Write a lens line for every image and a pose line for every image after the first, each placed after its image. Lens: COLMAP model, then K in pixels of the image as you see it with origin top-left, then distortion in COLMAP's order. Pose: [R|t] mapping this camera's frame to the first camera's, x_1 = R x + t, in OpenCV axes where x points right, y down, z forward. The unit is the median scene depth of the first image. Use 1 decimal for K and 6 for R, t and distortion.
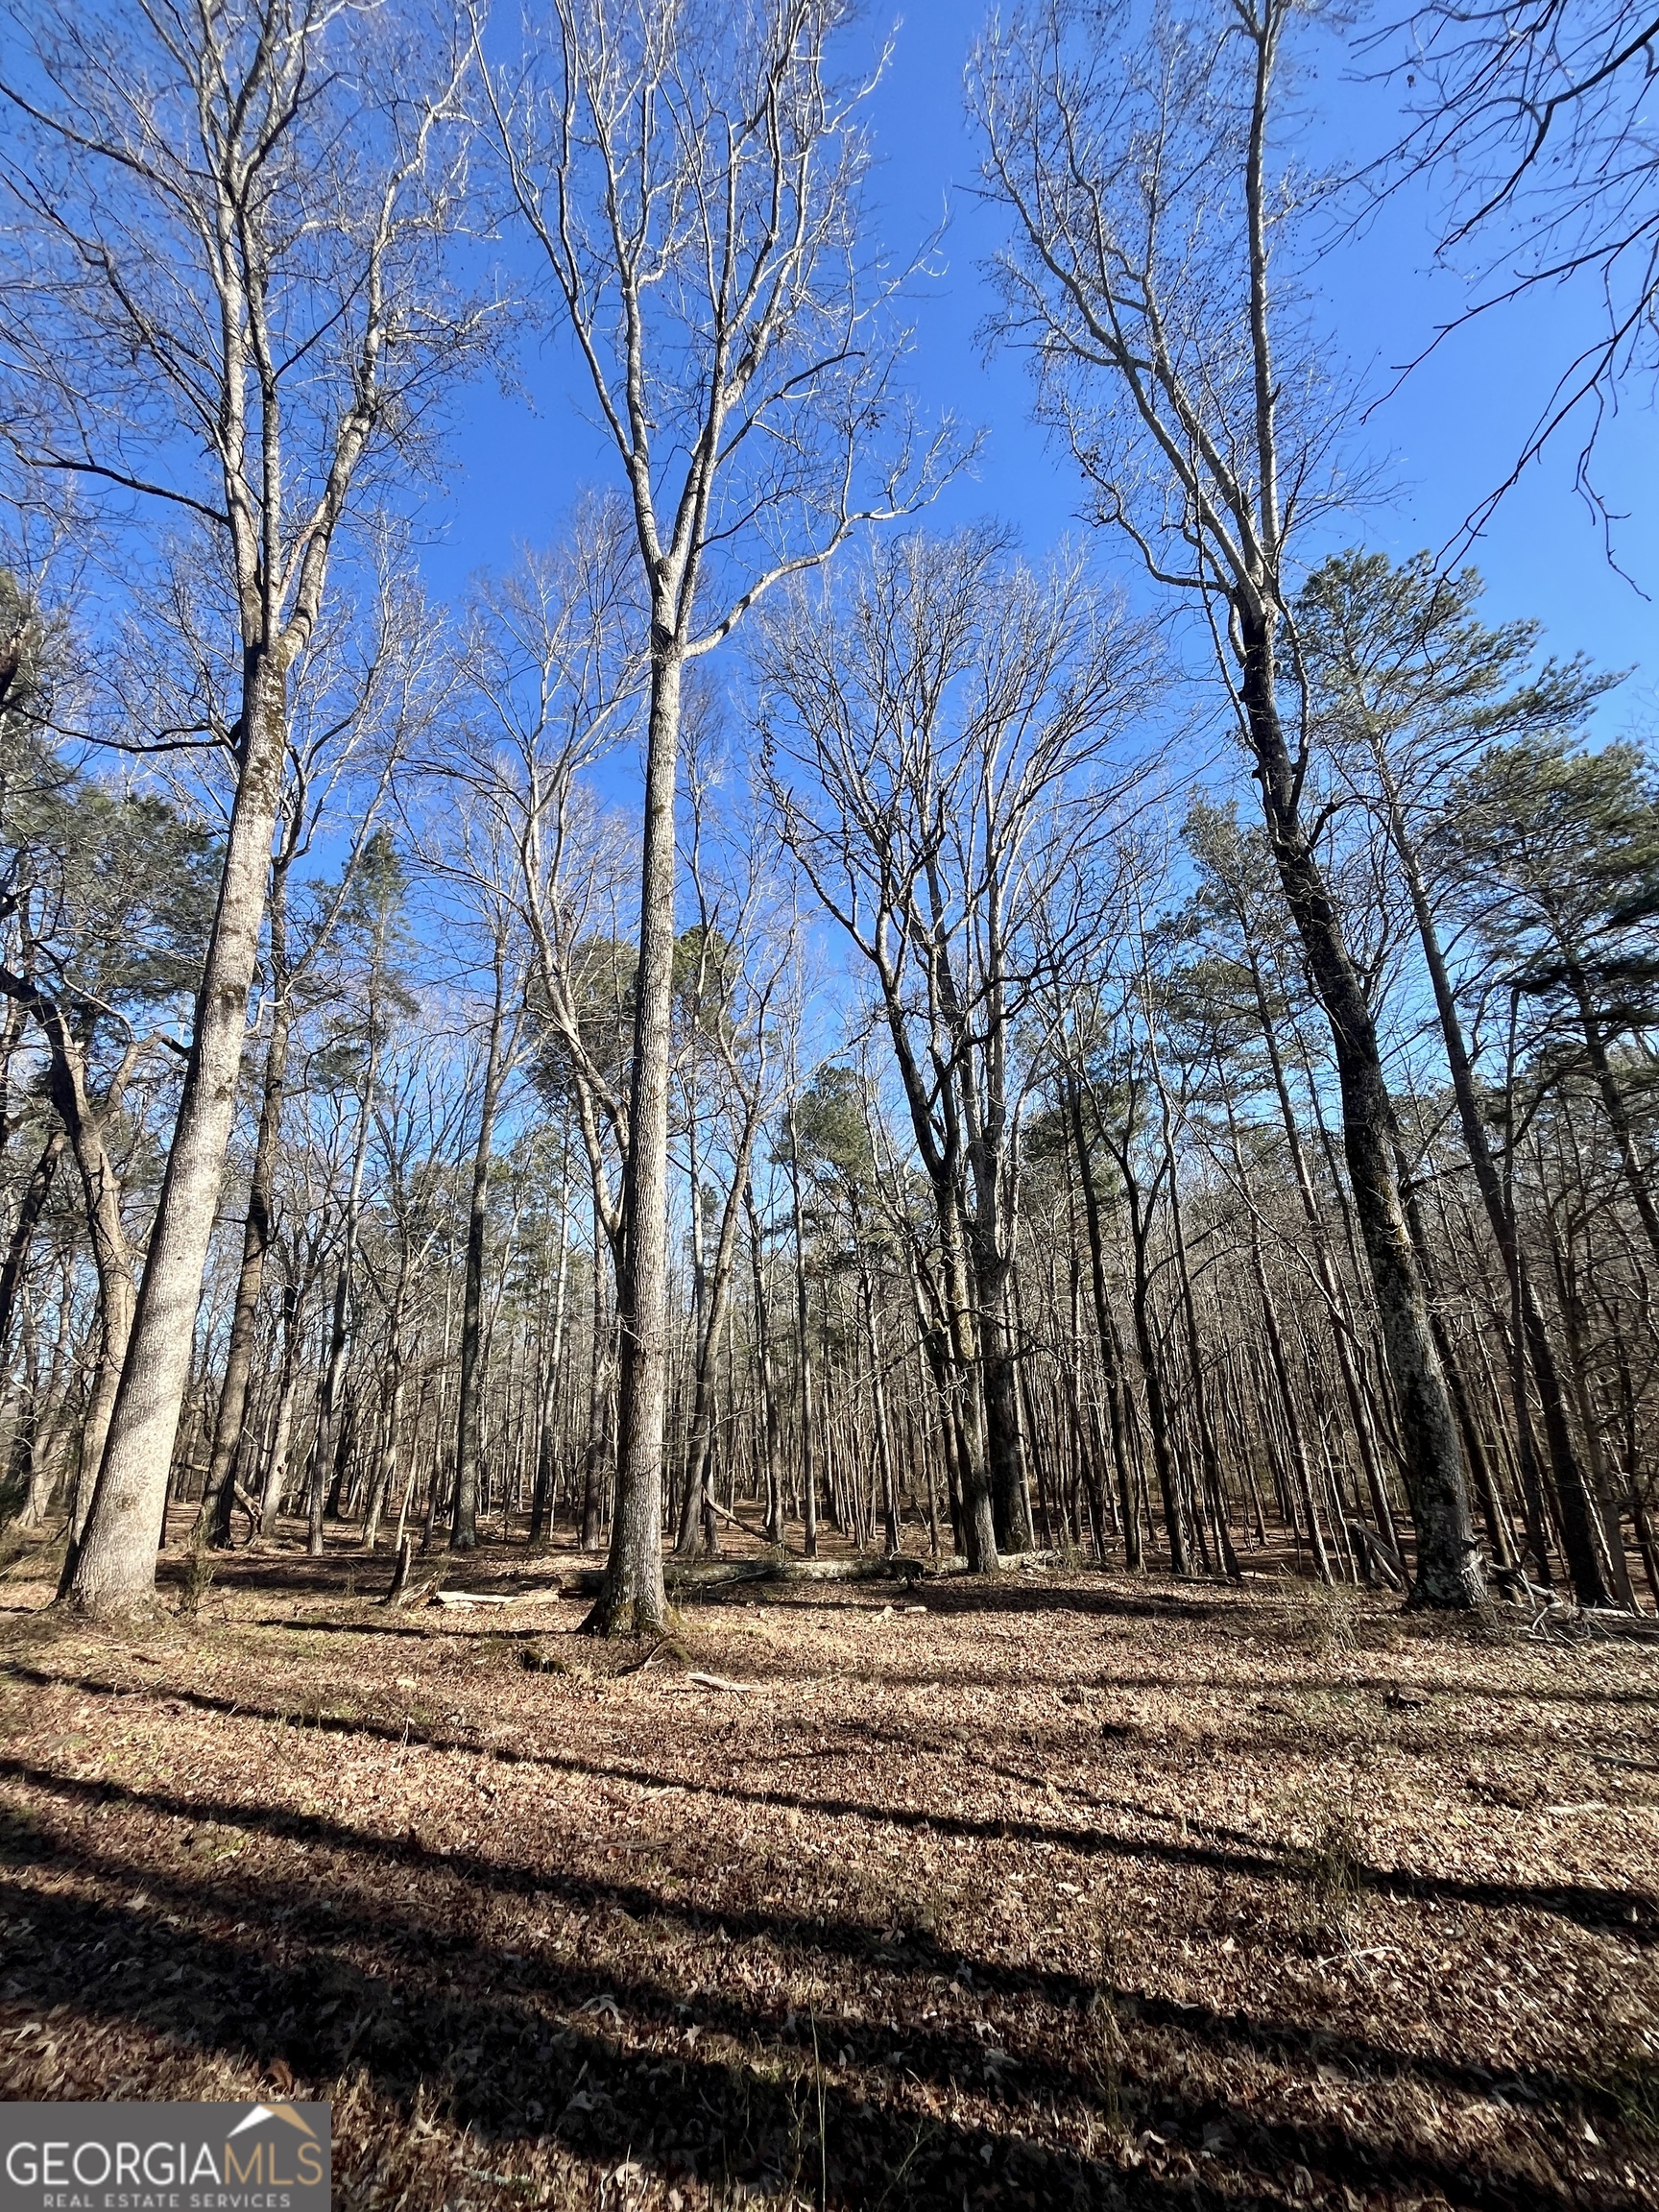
lens RADIAL K [[888.7, 0, 829.0], [0, 888.7, 1108.4], [0, 0, 1]] dist [-0.006246, -0.000081]
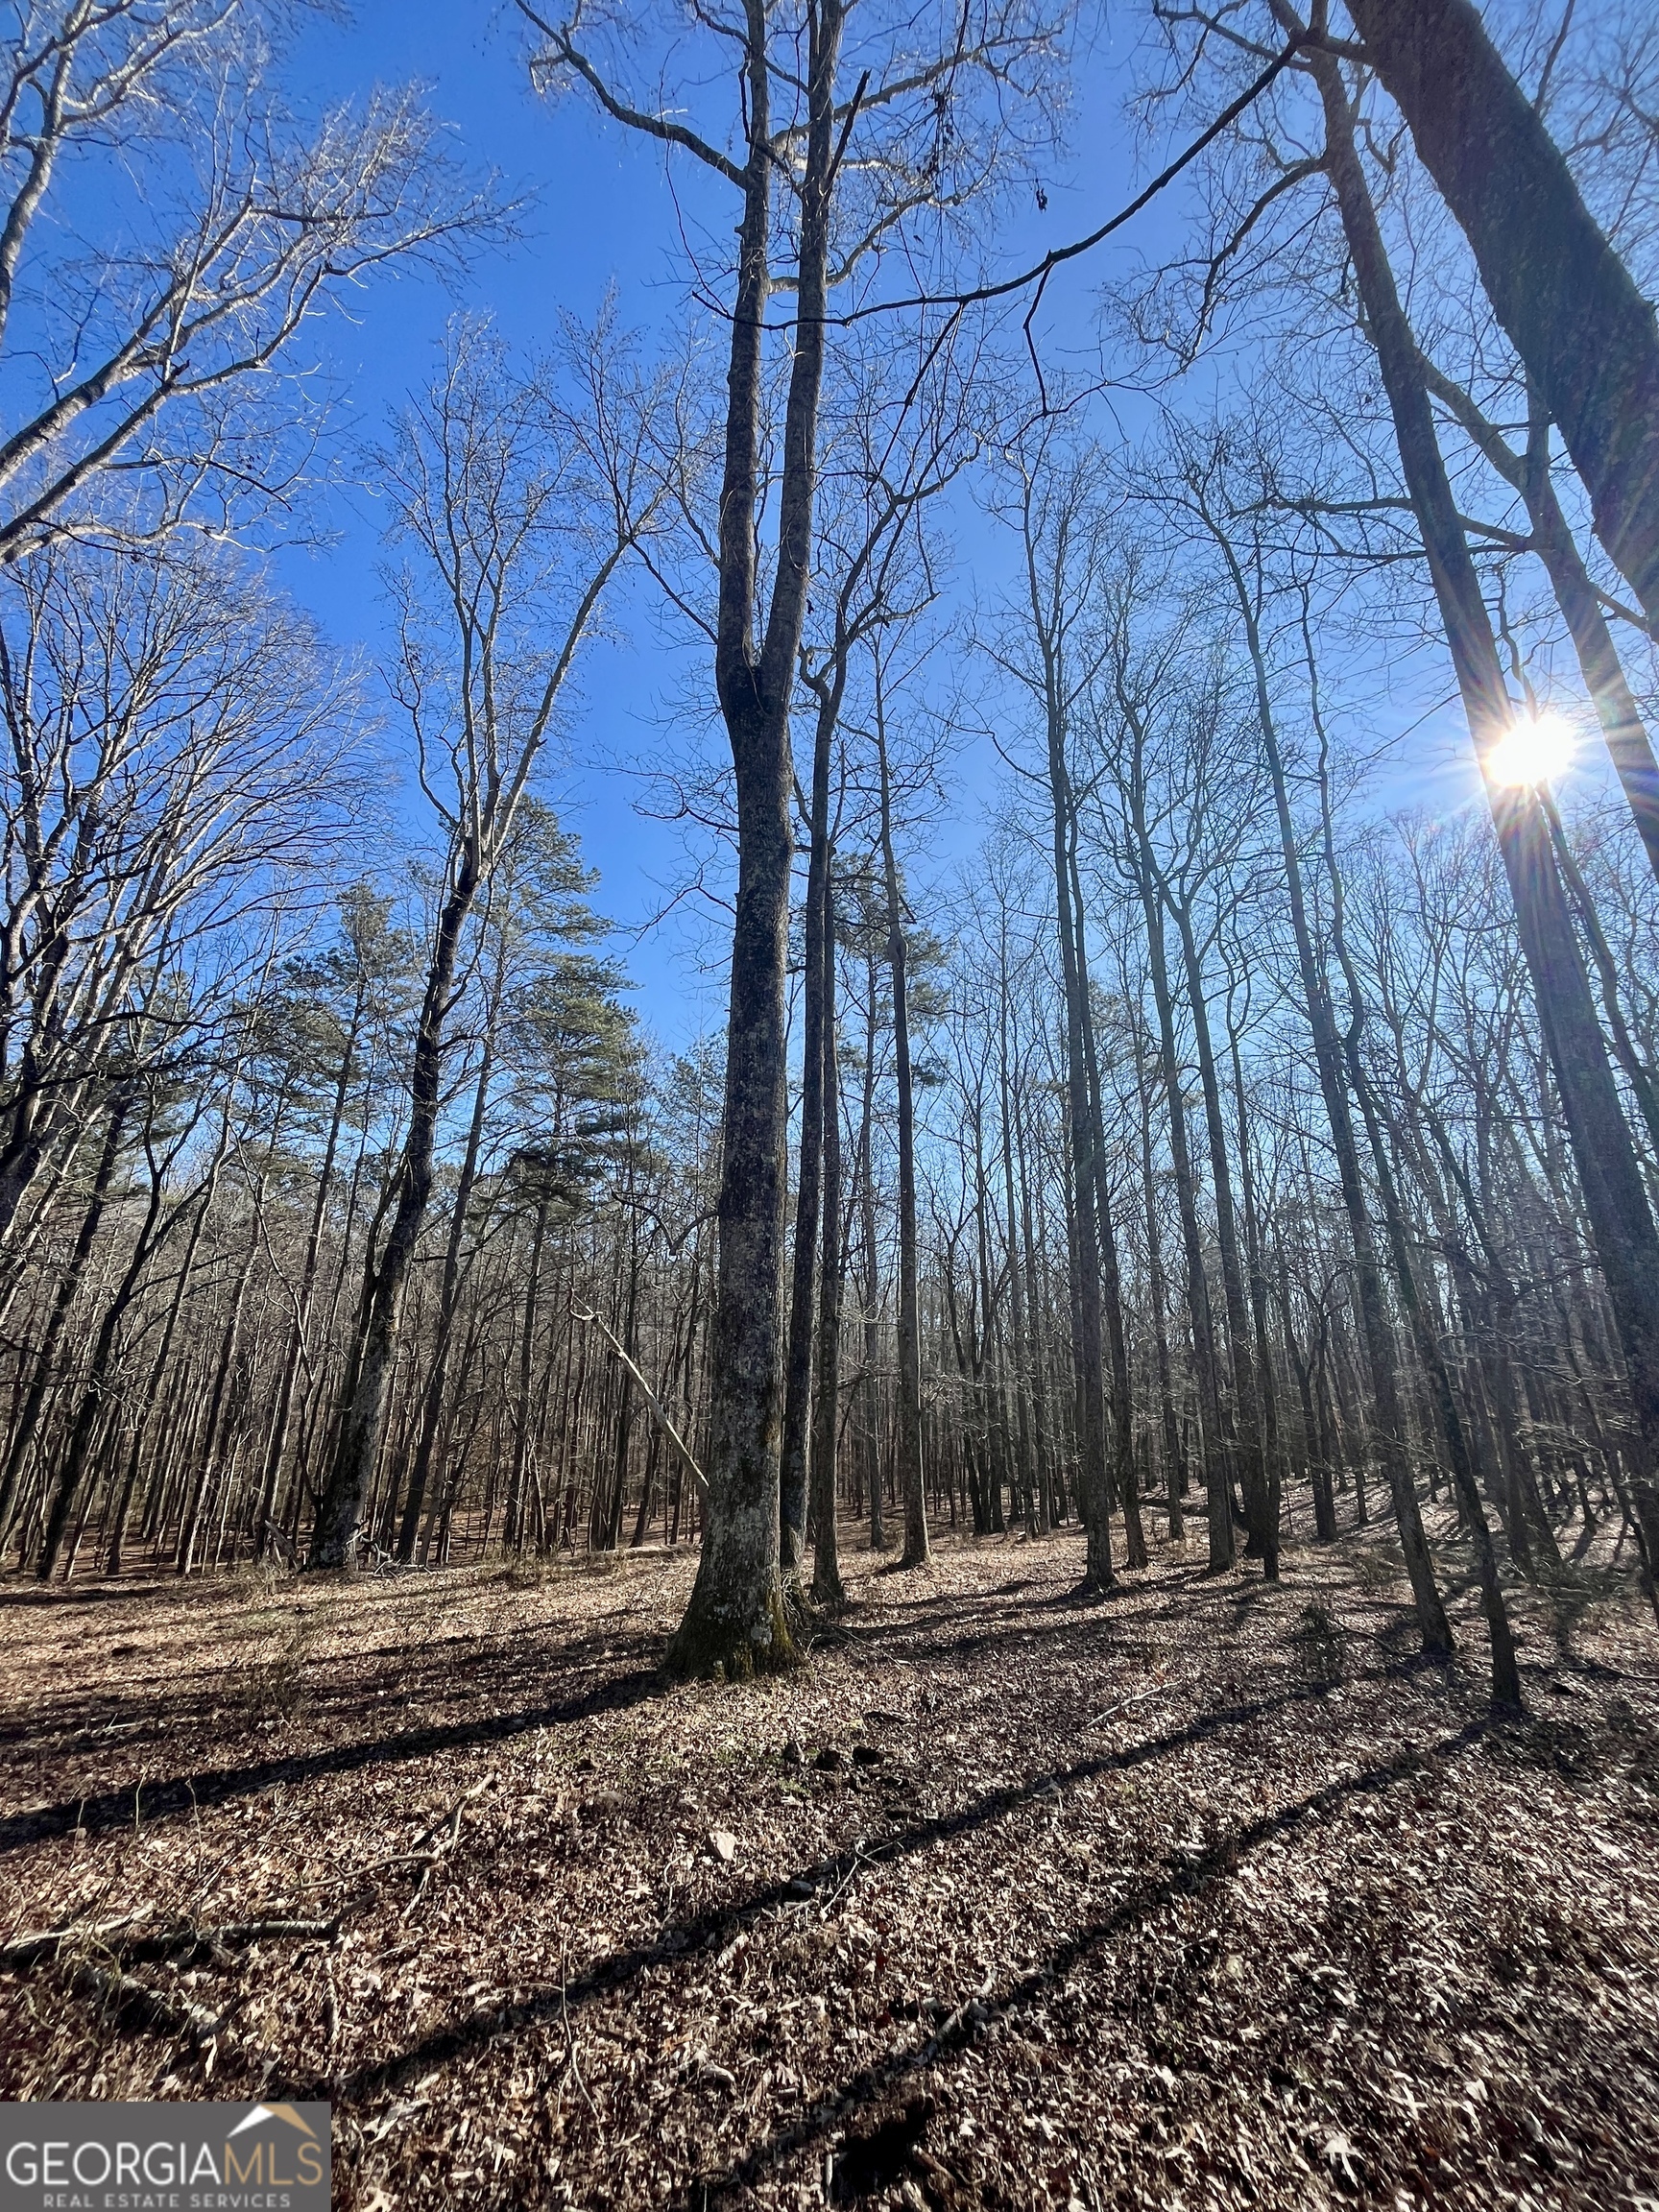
lens RADIAL K [[888.7, 0, 829.5], [0, 888.7, 1102.3], [0, 0, 1]] dist [-0.006246, -0.000081]
pose [[0.479533, 0.324049, 0.815500, -0.290286], [-0.306608, 0.932620, -0.190295, -0.120217], [-0.822216, -0.158786, 0.546578, -0.311767]]
